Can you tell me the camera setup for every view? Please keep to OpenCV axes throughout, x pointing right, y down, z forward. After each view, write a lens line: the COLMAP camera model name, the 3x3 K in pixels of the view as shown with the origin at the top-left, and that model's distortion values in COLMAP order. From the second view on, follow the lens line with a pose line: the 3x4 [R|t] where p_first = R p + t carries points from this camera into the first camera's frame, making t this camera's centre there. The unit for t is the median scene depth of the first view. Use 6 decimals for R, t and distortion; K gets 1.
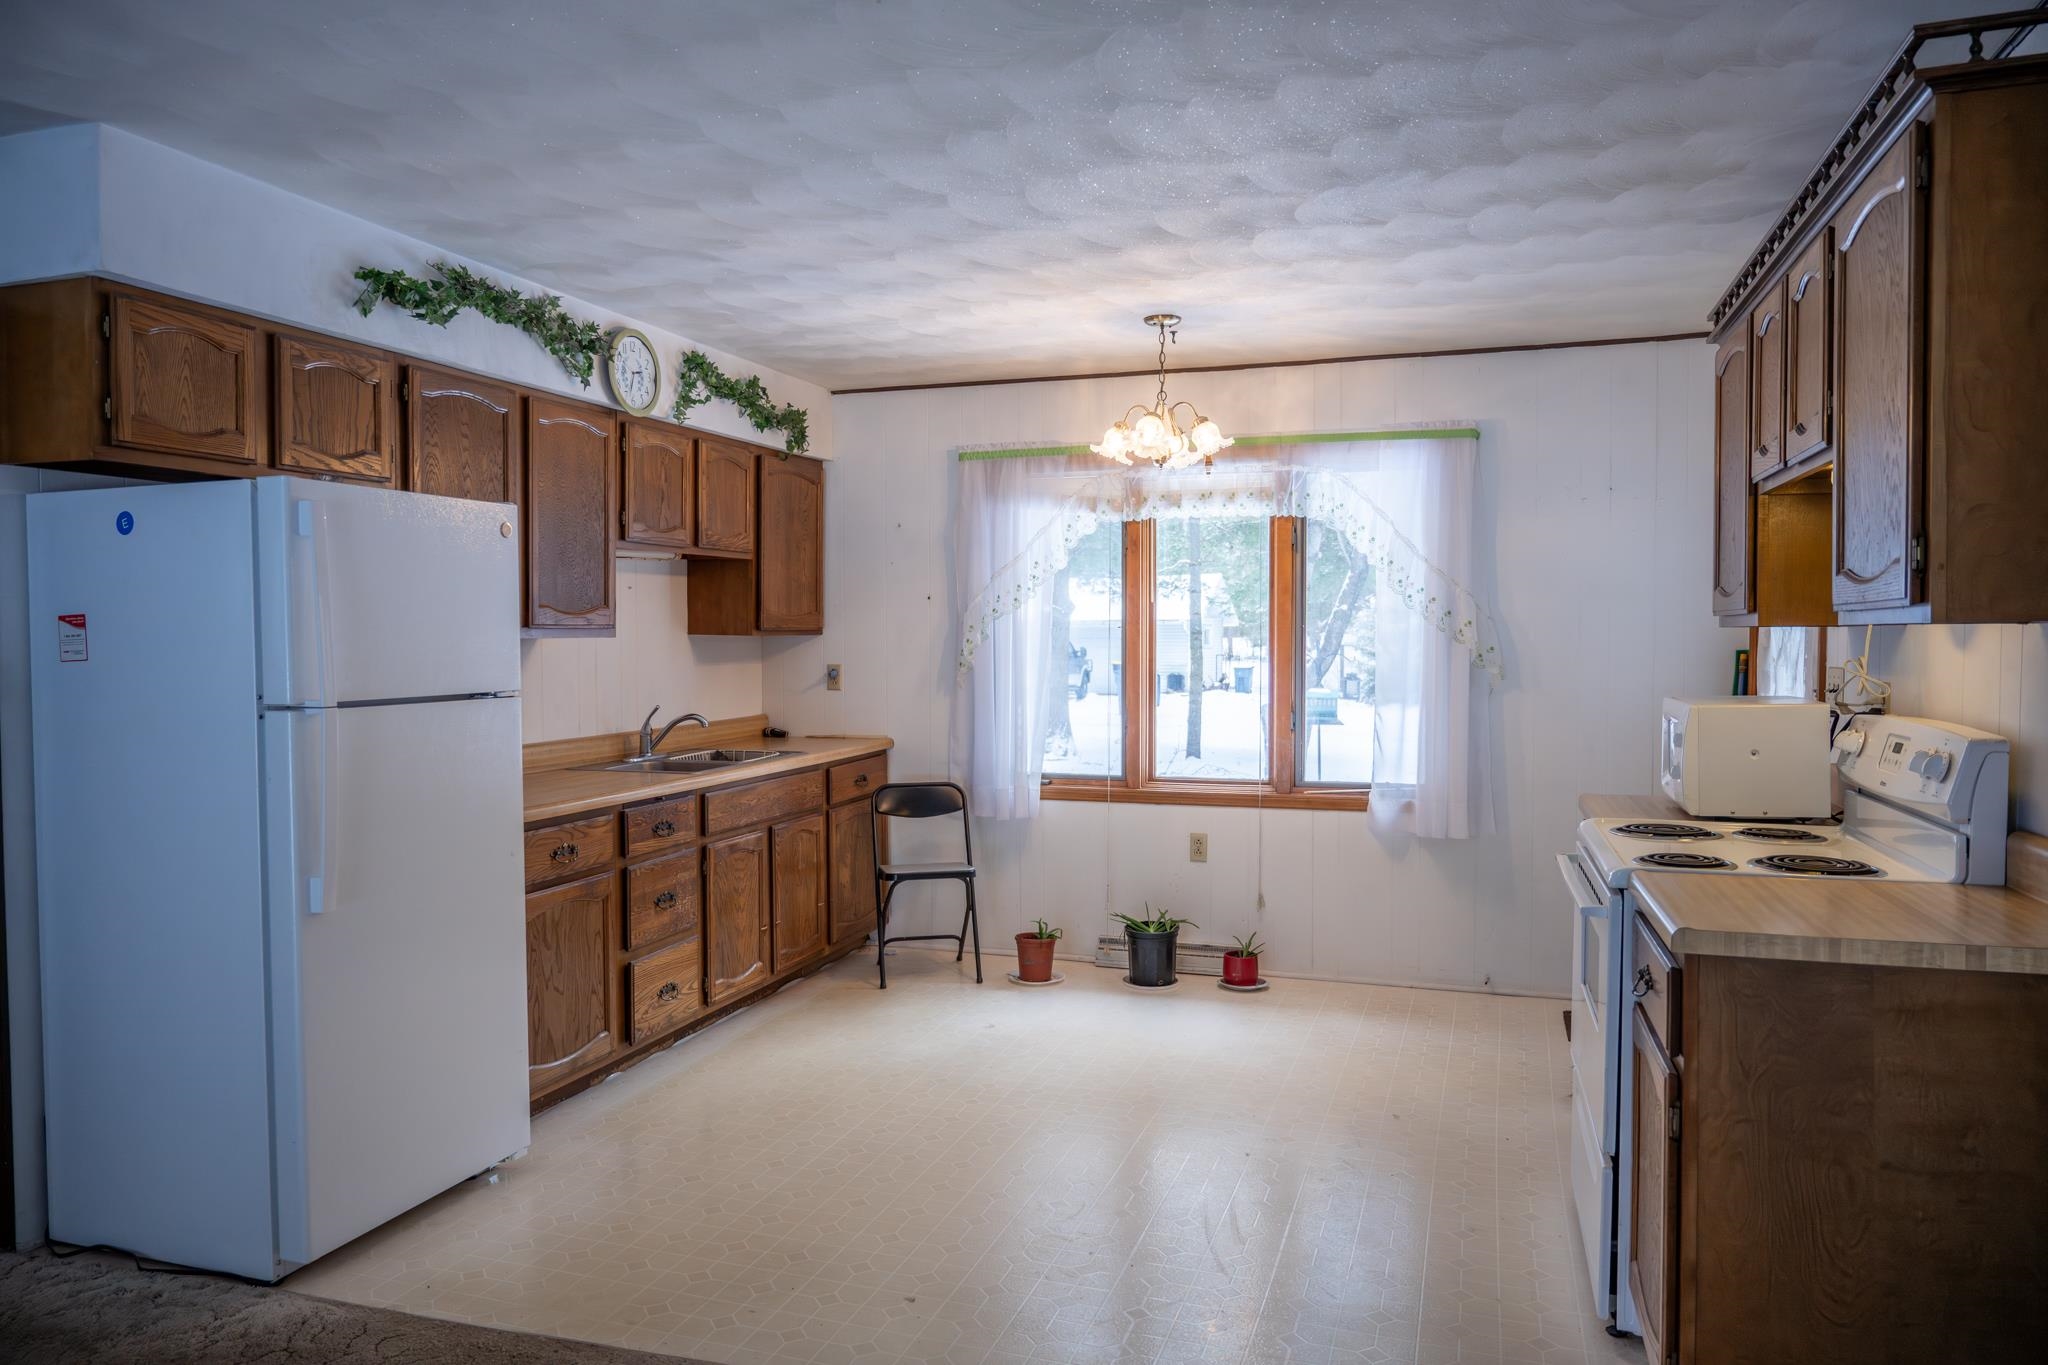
lens RADIAL K [[1356.0, 0, 1023.7], [0, 1356.0, 680.9], [0, 0, 1]] dist [-0.007770, 0.002607]
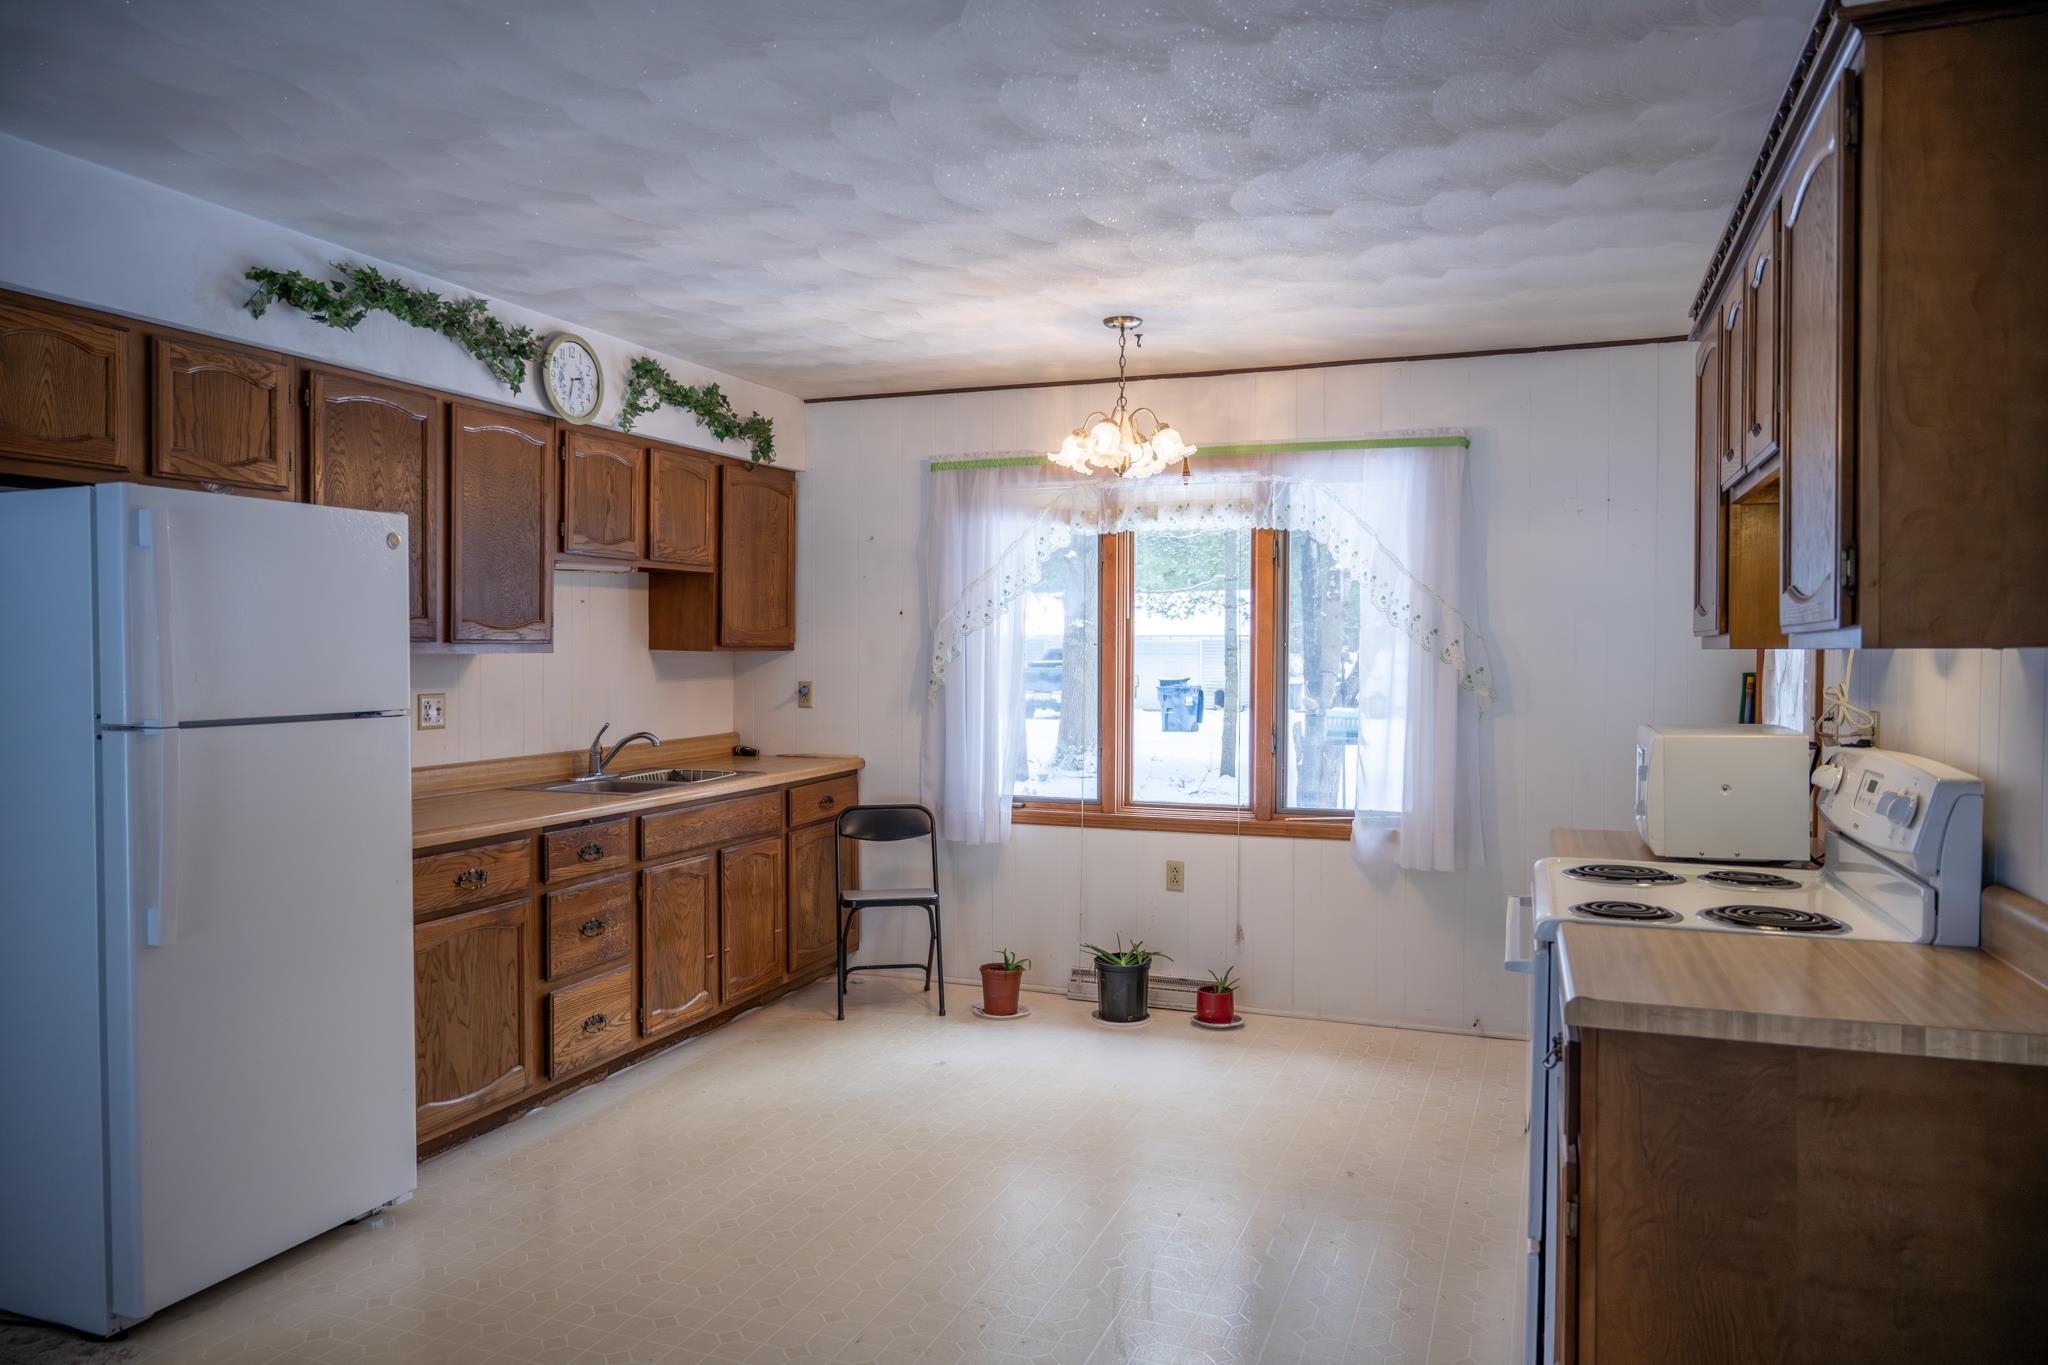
lens RADIAL K [[1356.0, 0, 1025.1], [0, 1356.0, 680.8], [0, 0, 1]] dist [-0.007770, 0.002607]
pose [[0.999128, 0.006139, -0.041296, 0.082177], [-0.006584, 0.999922, -0.010637, -0.004666], [0.041227, 0.010899, 0.999090, 0.055583]]
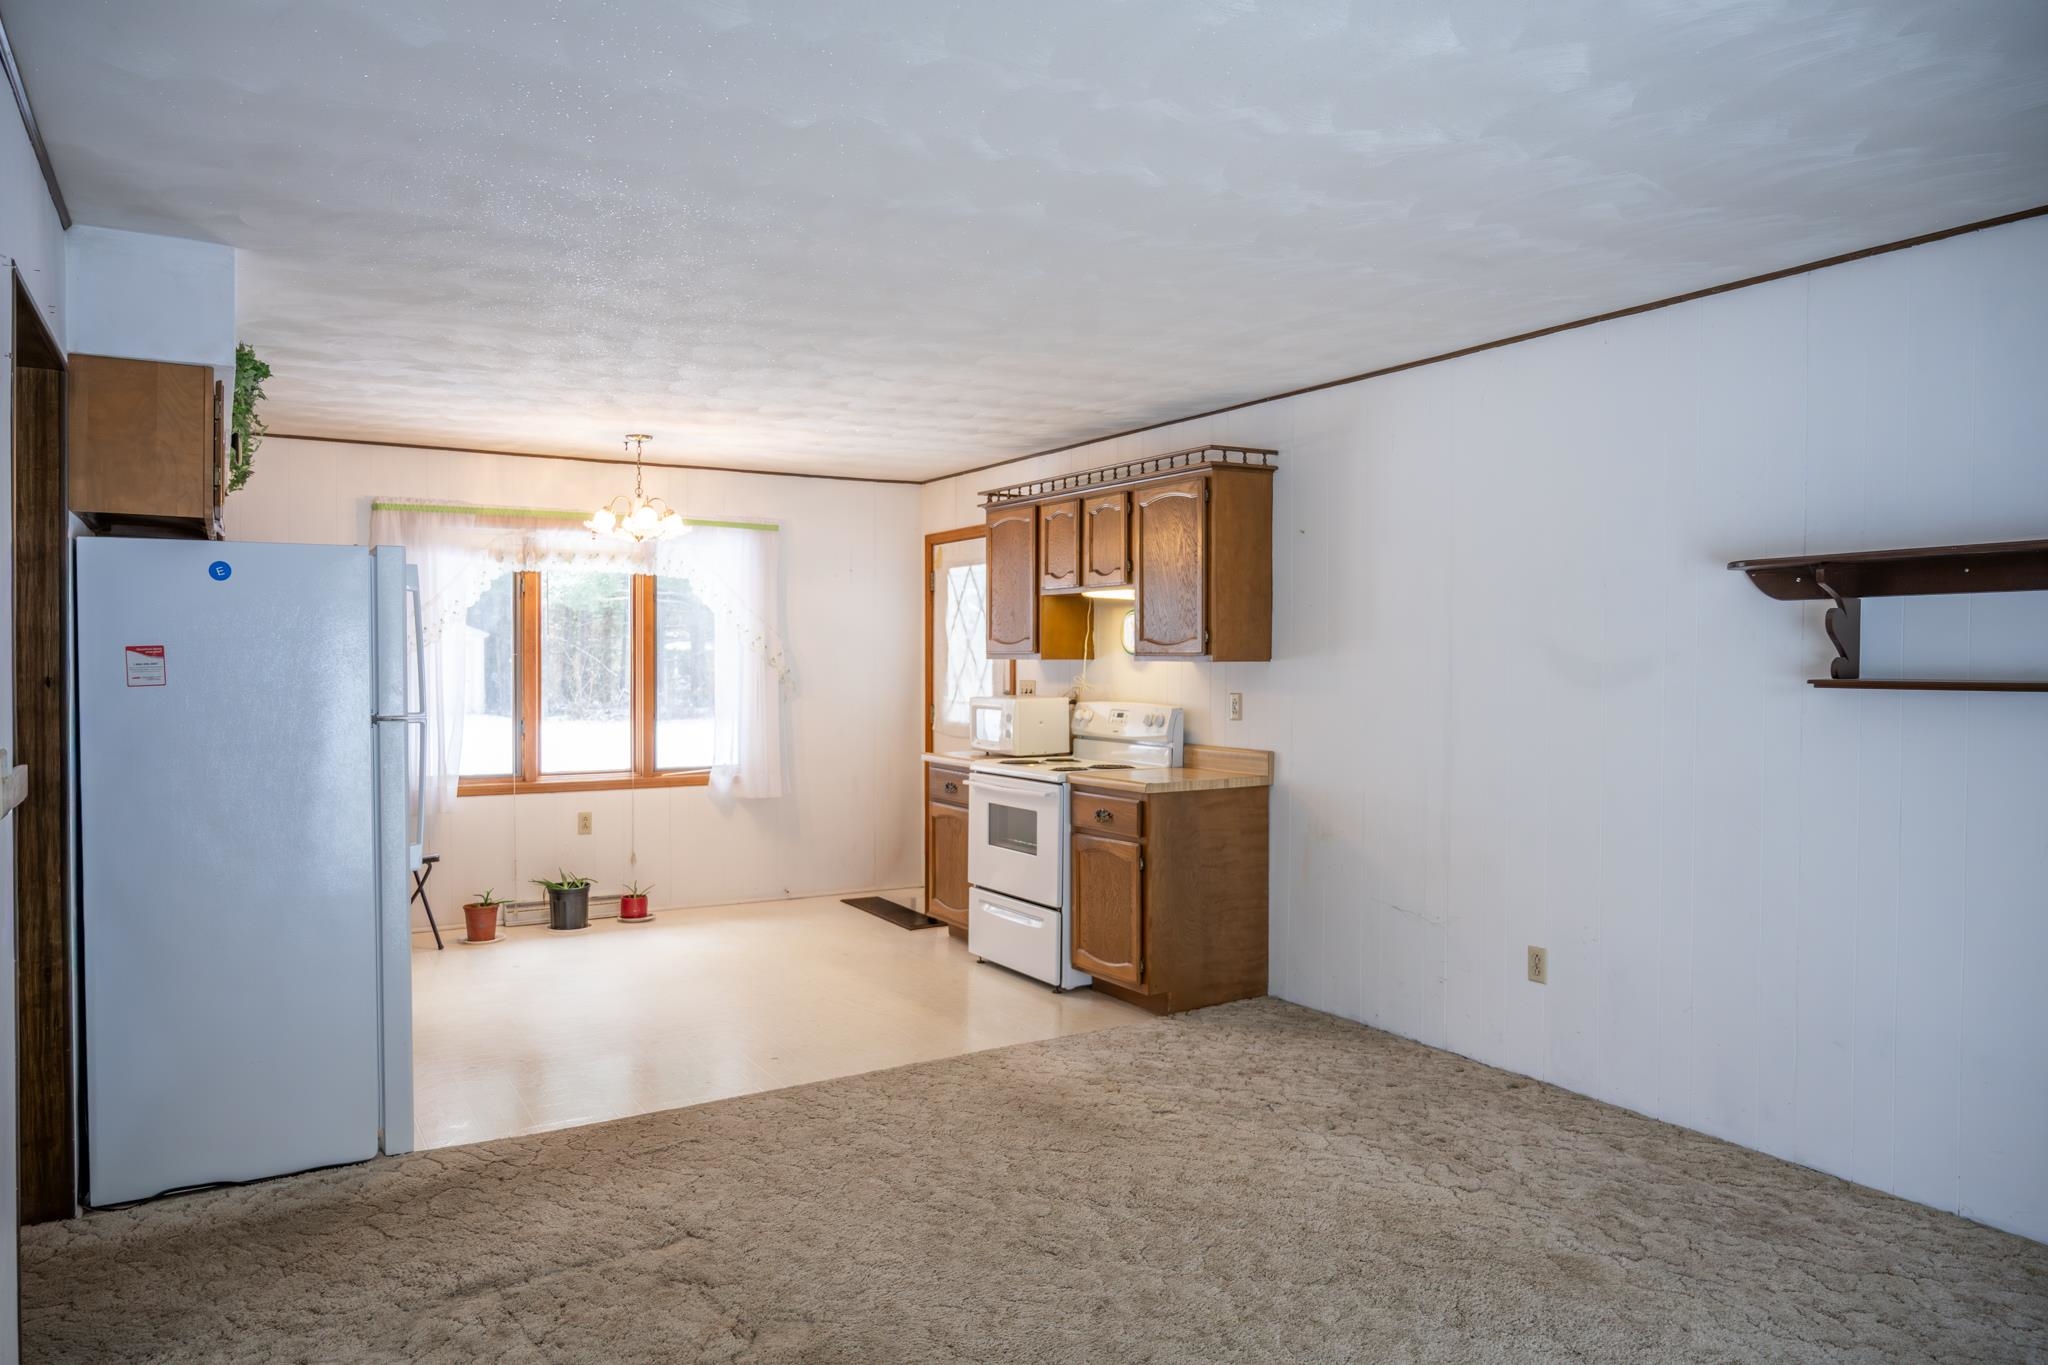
lens RADIAL K [[1356.0, 0, 1022.5], [0, 1356.0, 677.1], [0, 0, 1]] dist [-0.007770, 0.002607]
pose [[0.649925, -0.005901, 0.759975, -0.778336], [0.019361, 0.999774, -0.008794, 0.001836], [-0.759751, 0.020430, 0.649893, -0.227454]]
